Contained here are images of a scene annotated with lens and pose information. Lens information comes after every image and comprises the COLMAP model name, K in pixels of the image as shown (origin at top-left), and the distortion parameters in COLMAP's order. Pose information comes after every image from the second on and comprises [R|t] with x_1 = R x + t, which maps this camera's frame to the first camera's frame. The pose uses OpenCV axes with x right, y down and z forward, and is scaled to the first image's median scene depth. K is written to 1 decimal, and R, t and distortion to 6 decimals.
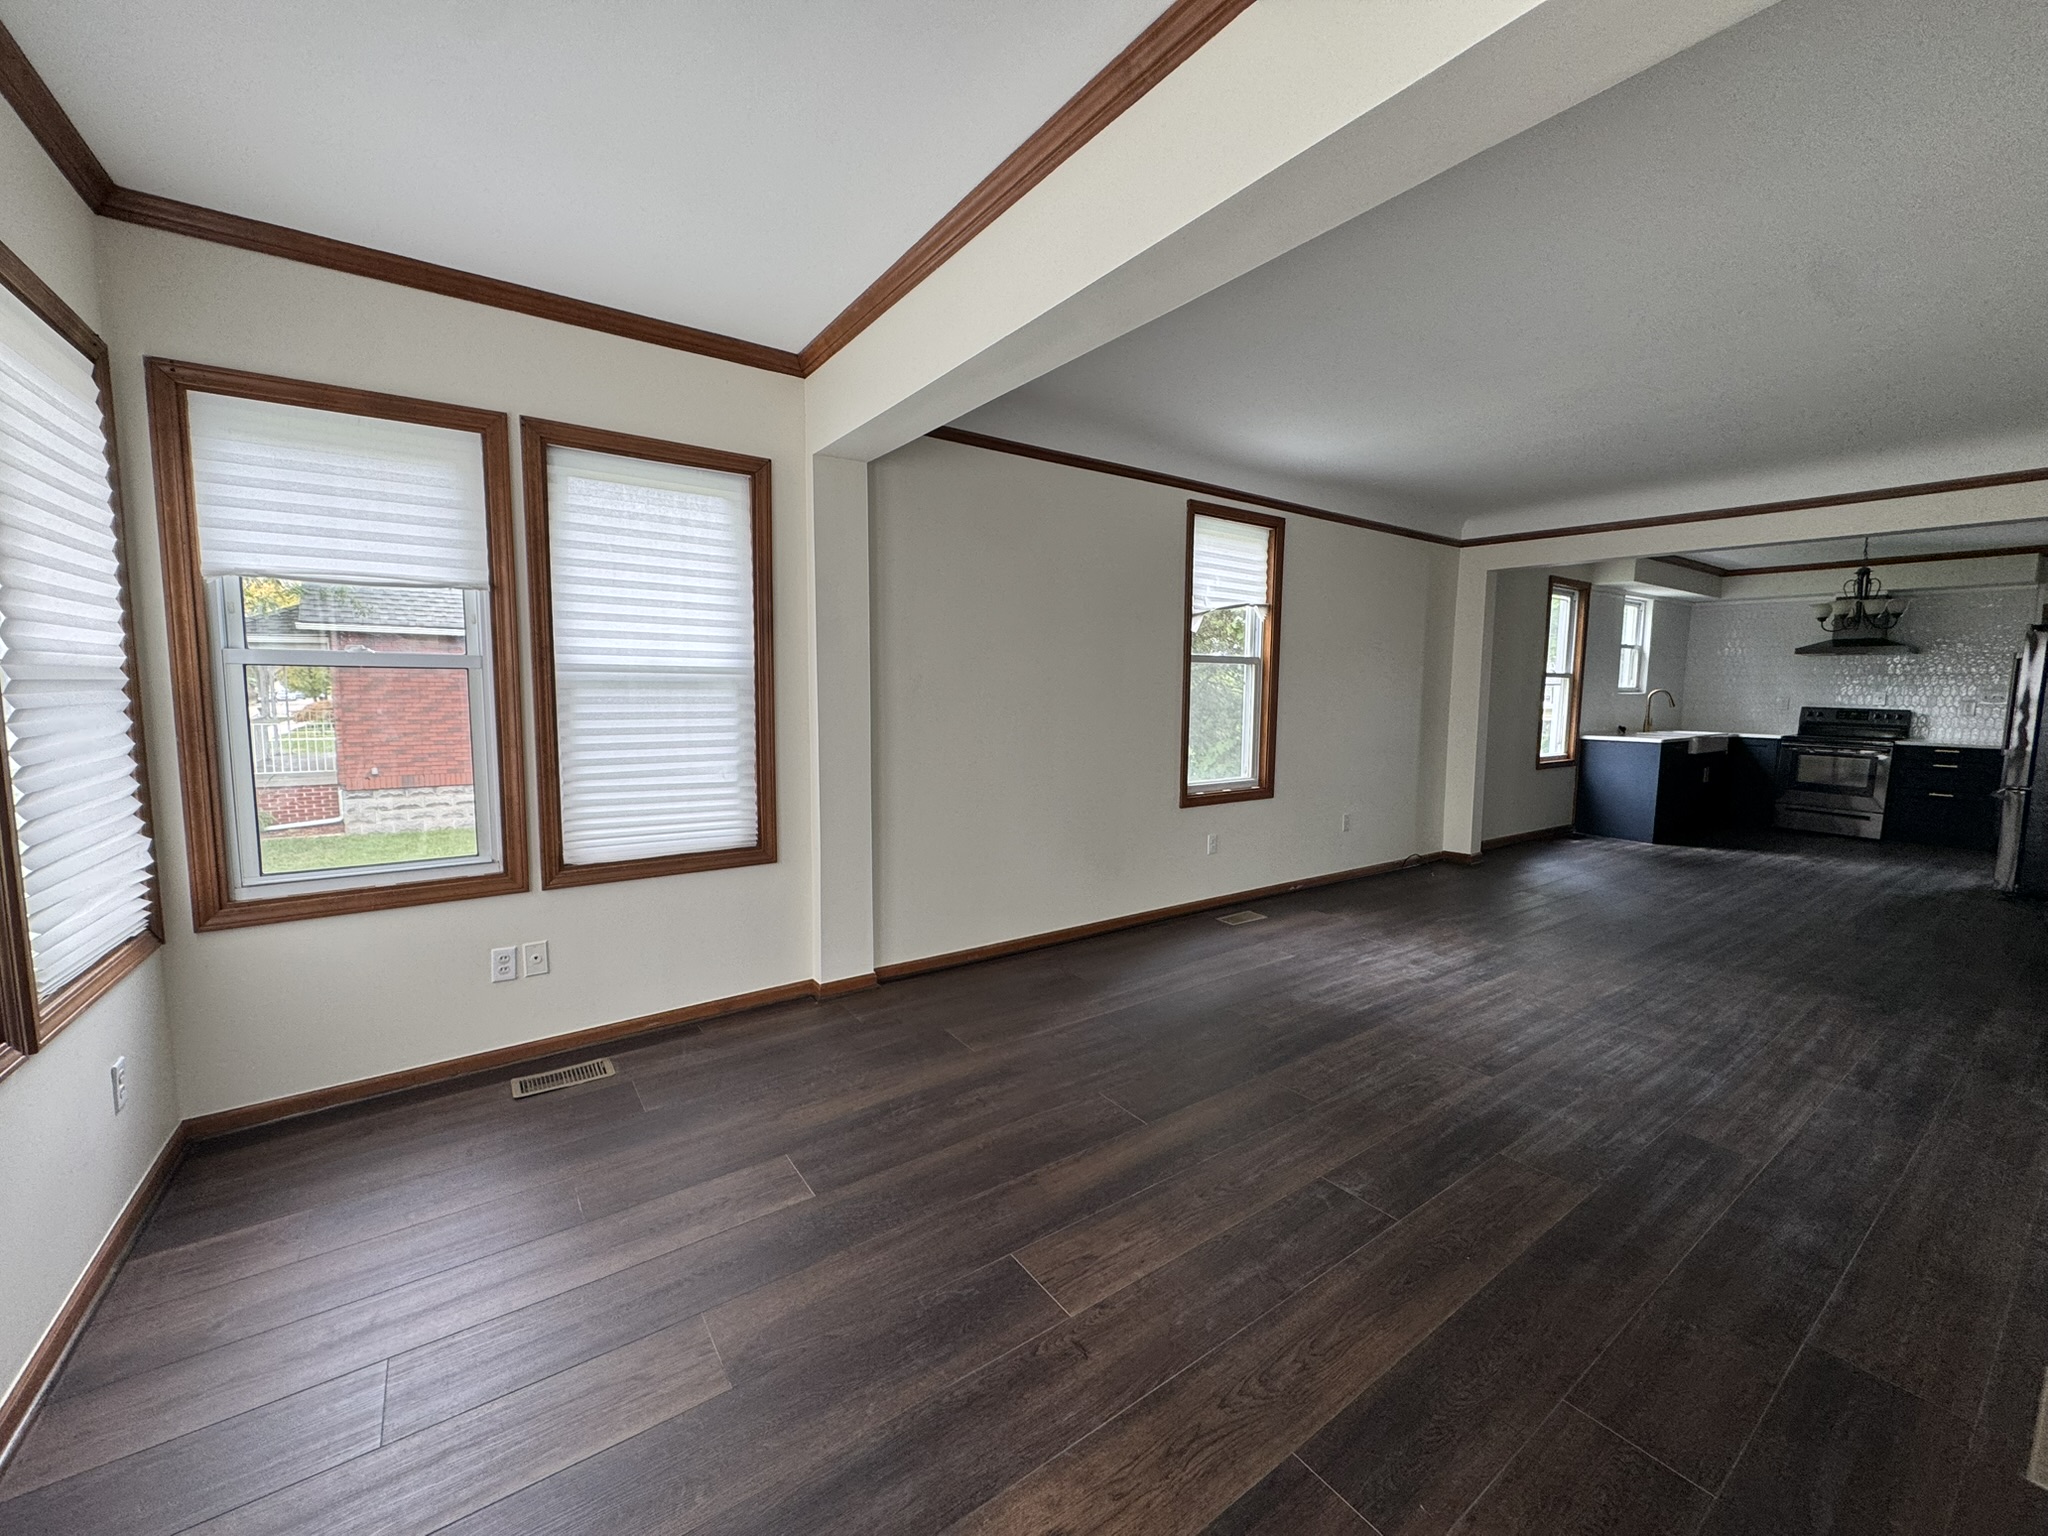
lens RADIAL K [[814.9, 0, 1021.9], [0, 814.9, 774.1], [0, 0, 1]] dist [-0.001486, -0.000392]
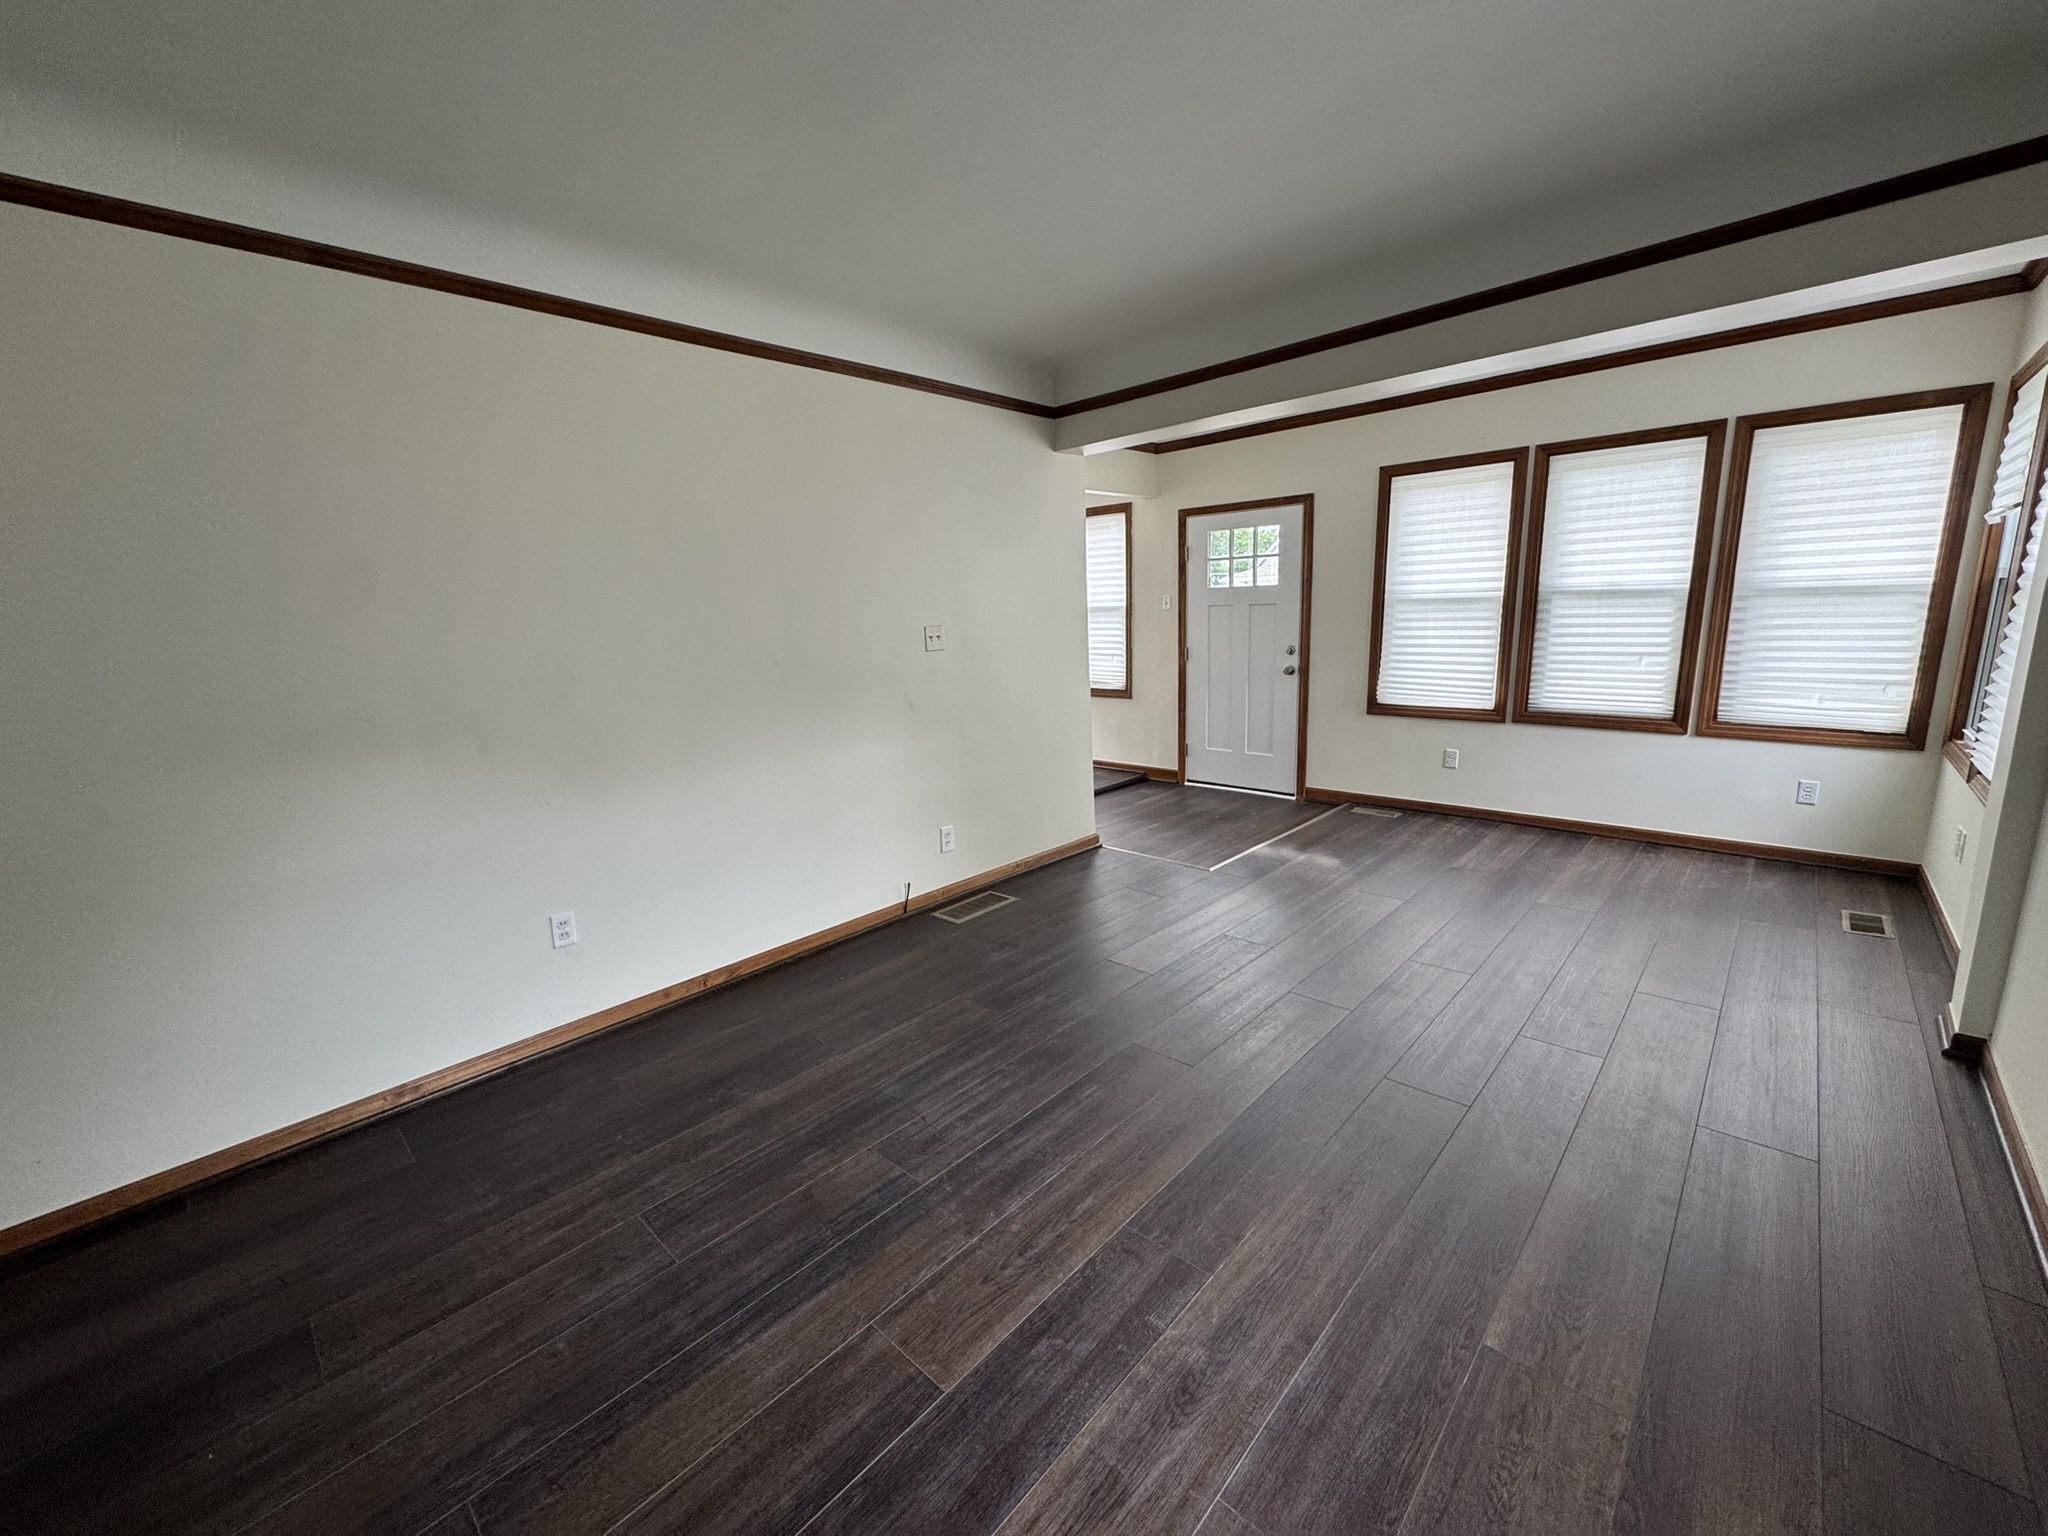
lens RADIAL K [[814.9, 0, 1027.4], [0, 814.9, 766.7], [0, 0, 1]] dist [-0.001486, -0.000392]
pose [[-0.979166, 0.065565, -0.192188, 0.542260], [0.006739, 0.956411, 0.291947, -0.131958], [0.202952, 0.284569, -0.936926, 1.118691]]
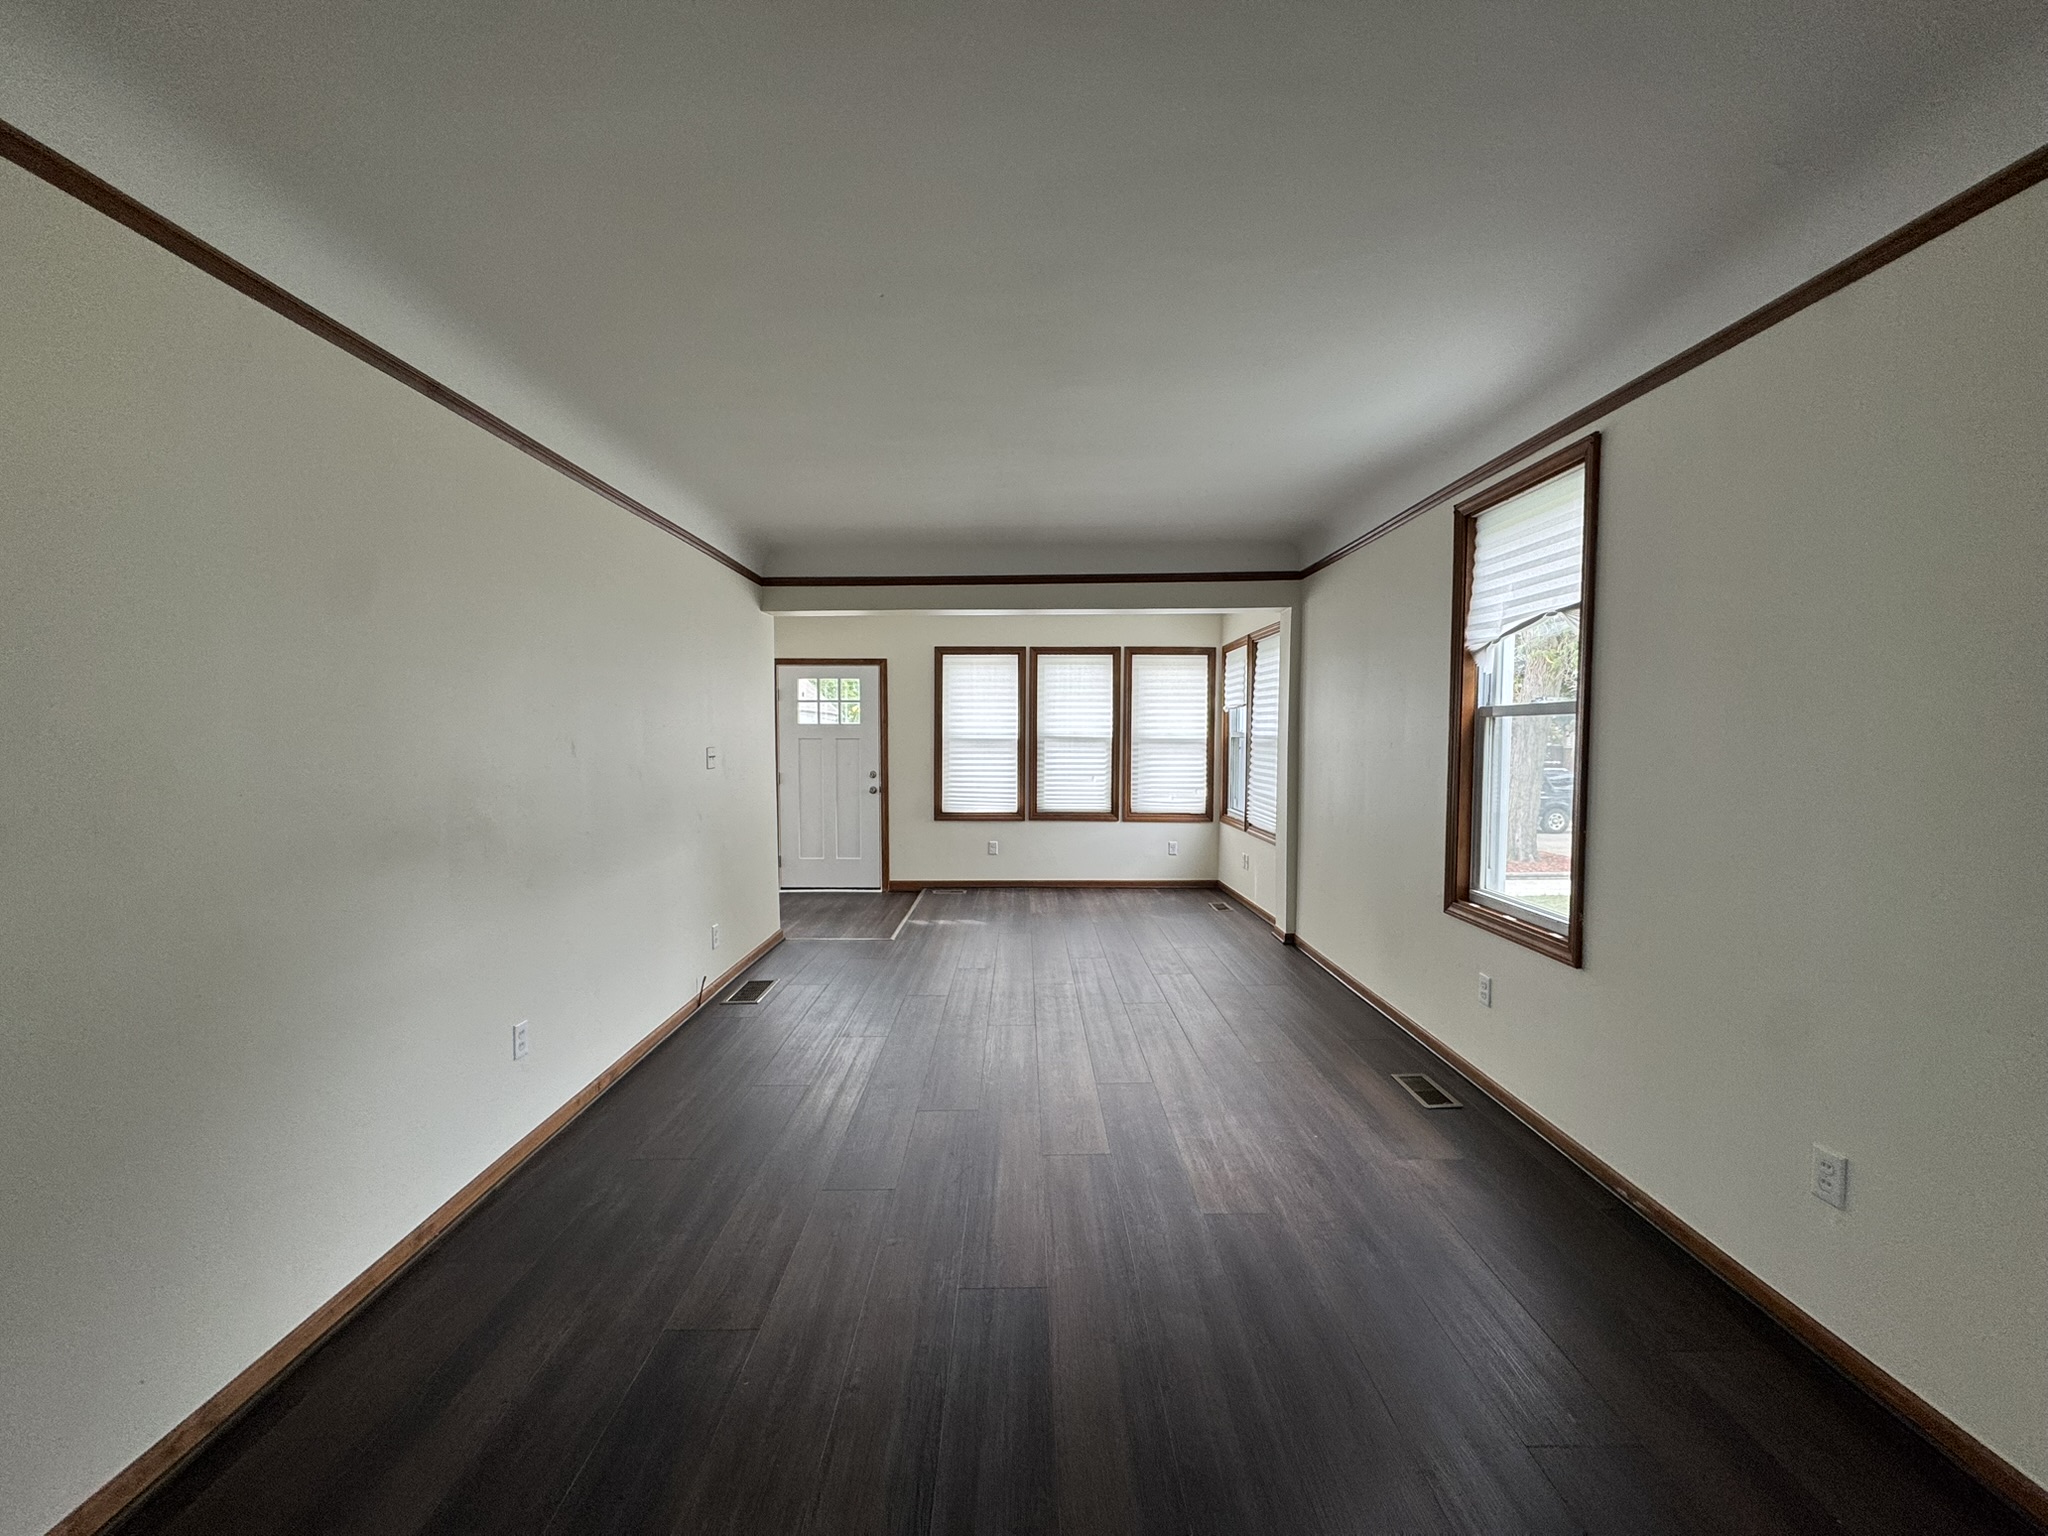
lens RADIAL K [[814.9, 0, 1022.0], [0, 814.9, 775.0], [0, 0, 1]] dist [-0.001486, -0.000392]
pose [[-0.572773, 0.032914, -0.819053, 1.058497], [-0.092733, 0.990177, 0.104641, -0.129740], [0.814451, 0.135889, -0.564095, 1.124788]]
